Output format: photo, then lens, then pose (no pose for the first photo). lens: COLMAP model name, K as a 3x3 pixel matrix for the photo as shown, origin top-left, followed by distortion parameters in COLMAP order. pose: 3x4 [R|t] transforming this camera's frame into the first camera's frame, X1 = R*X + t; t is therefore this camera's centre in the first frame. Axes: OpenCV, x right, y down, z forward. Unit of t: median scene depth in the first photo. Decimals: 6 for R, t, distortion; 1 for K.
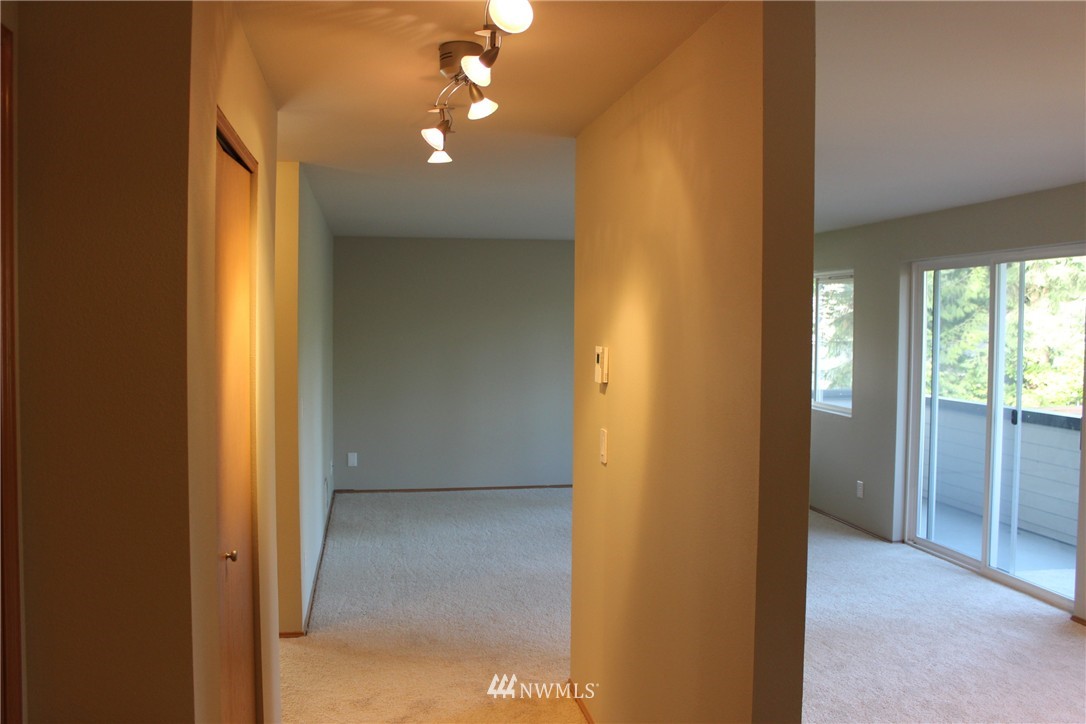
lens RADIAL K [[913.9, 0, 540.2], [0, 913.9, 361.8], [0, 0, 1]] dist [-0.130769, 0.053290]
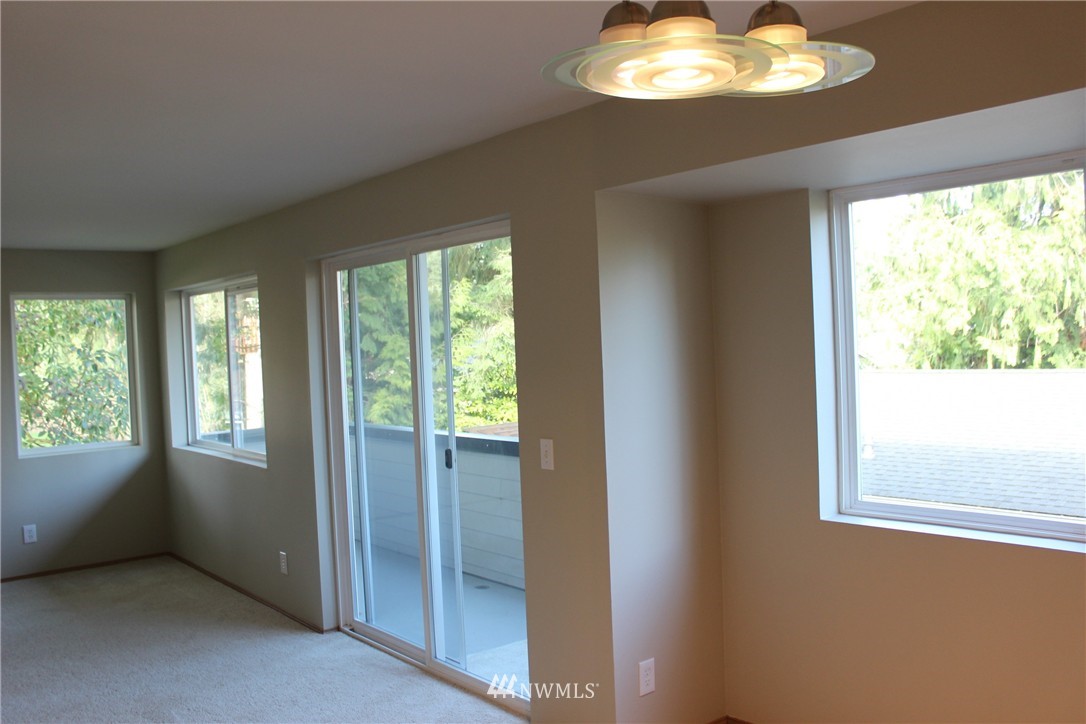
lens RADIAL K [[913.9, 0, 543.4], [0, 913.9, 359.7], [0, 0, 1]] dist [-0.130769, 0.053290]
pose [[0.868656, -0.053154, 0.492557, 0.181884], [0.068201, 0.997592, -0.012622, -0.004389], [-0.490700, 0.044557, 0.870189, 0.224388]]
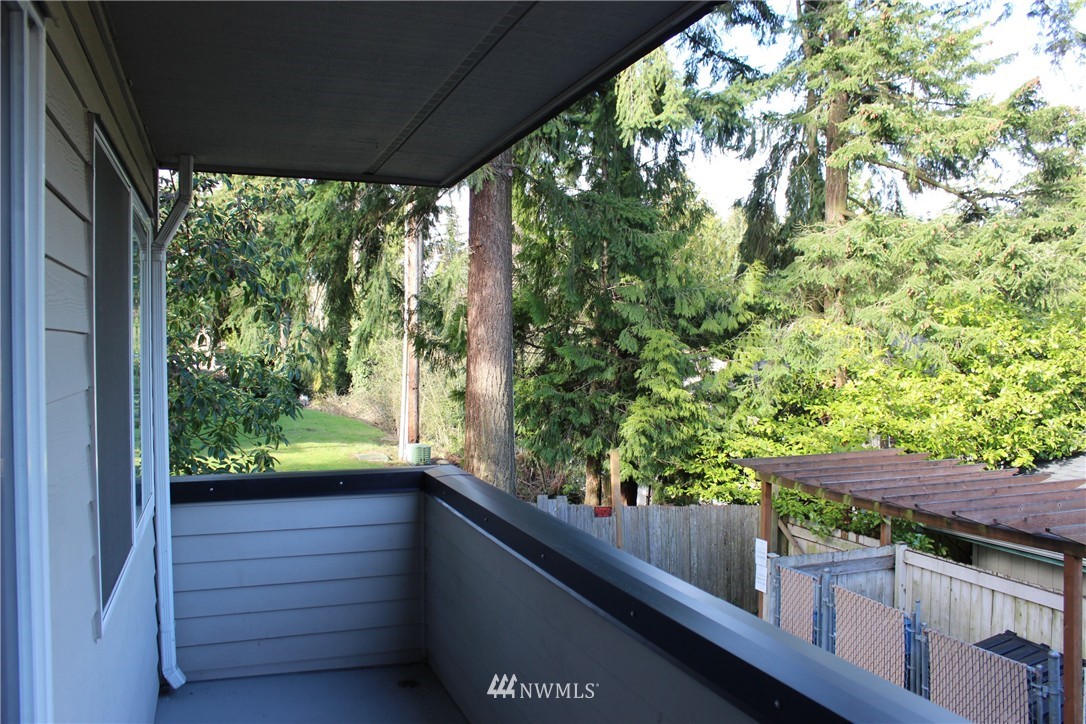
lens RADIAL K [[913.9, 0, 547.4], [0, 913.9, 360.0], [0, 0, 1]] dist [-0.130769, 0.053290]
pose [[0.985606, -0.012170, 0.168620, 0.447533], [0.014915, 0.999776, -0.015025, -0.034949], [-0.168400, 0.017323, 0.985567, 0.636536]]
